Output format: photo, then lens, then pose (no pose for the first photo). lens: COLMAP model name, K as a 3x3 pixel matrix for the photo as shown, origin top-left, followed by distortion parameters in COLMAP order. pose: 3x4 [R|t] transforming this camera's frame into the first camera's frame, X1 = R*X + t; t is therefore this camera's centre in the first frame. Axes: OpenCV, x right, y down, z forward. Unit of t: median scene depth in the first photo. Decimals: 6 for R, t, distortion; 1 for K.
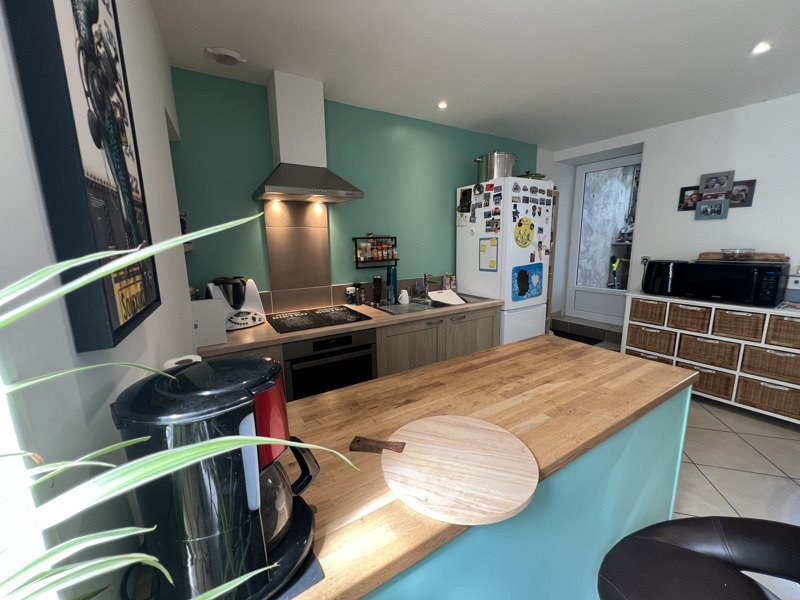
lens RADIAL K [[318.1, 0, 399.6], [0, 318.1, 300.1], [0, 0, 1]] dist [-0.002810, 0.000136]
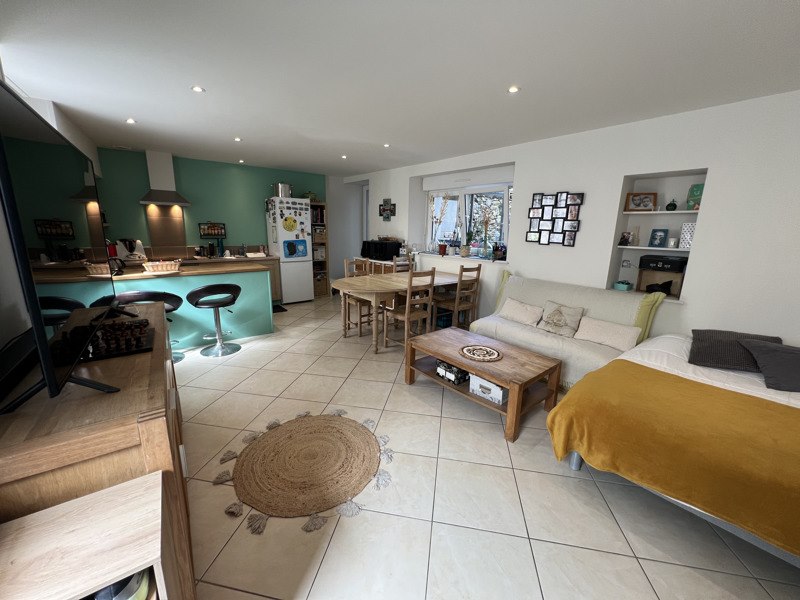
lens RADIAL K [[318.1, 0, 399.1], [0, 318.1, 299.0], [0, 0, 1]] dist [-0.002810, 0.000136]
pose [[0.992341, 0.010580, 0.123071, 0.841484], [-0.015024, 0.999266, 0.035242, 0.187992], [-0.122608, -0.036821, 0.991772, -1.135438]]
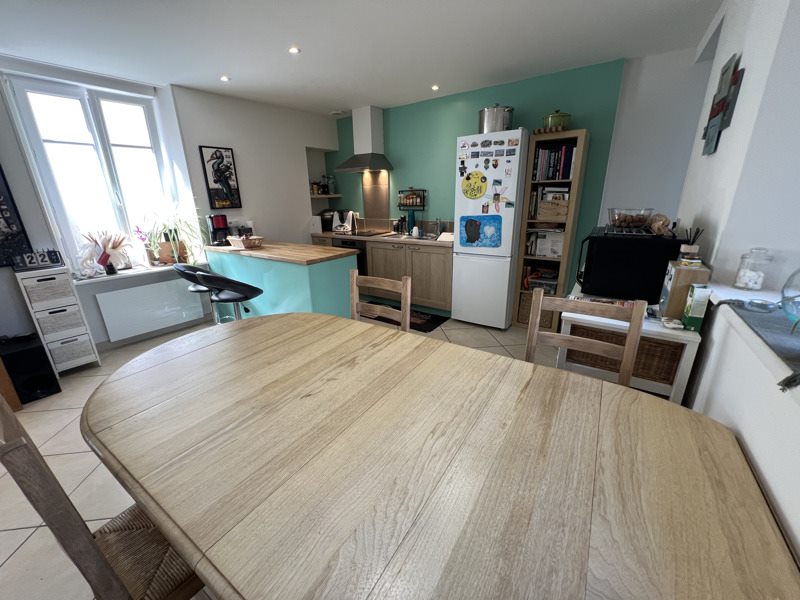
lens RADIAL K [[318.1, 0, 400.0], [0, 318.1, 295.5], [0, 0, 1]] dist [-0.002810, 0.000136]
pose [[0.402102, 0.284901, -0.870141, 1.364816], [-0.153359, 0.957887, 0.242762, -0.072578], [0.902660, 0.035829, 0.428860, 0.296322]]
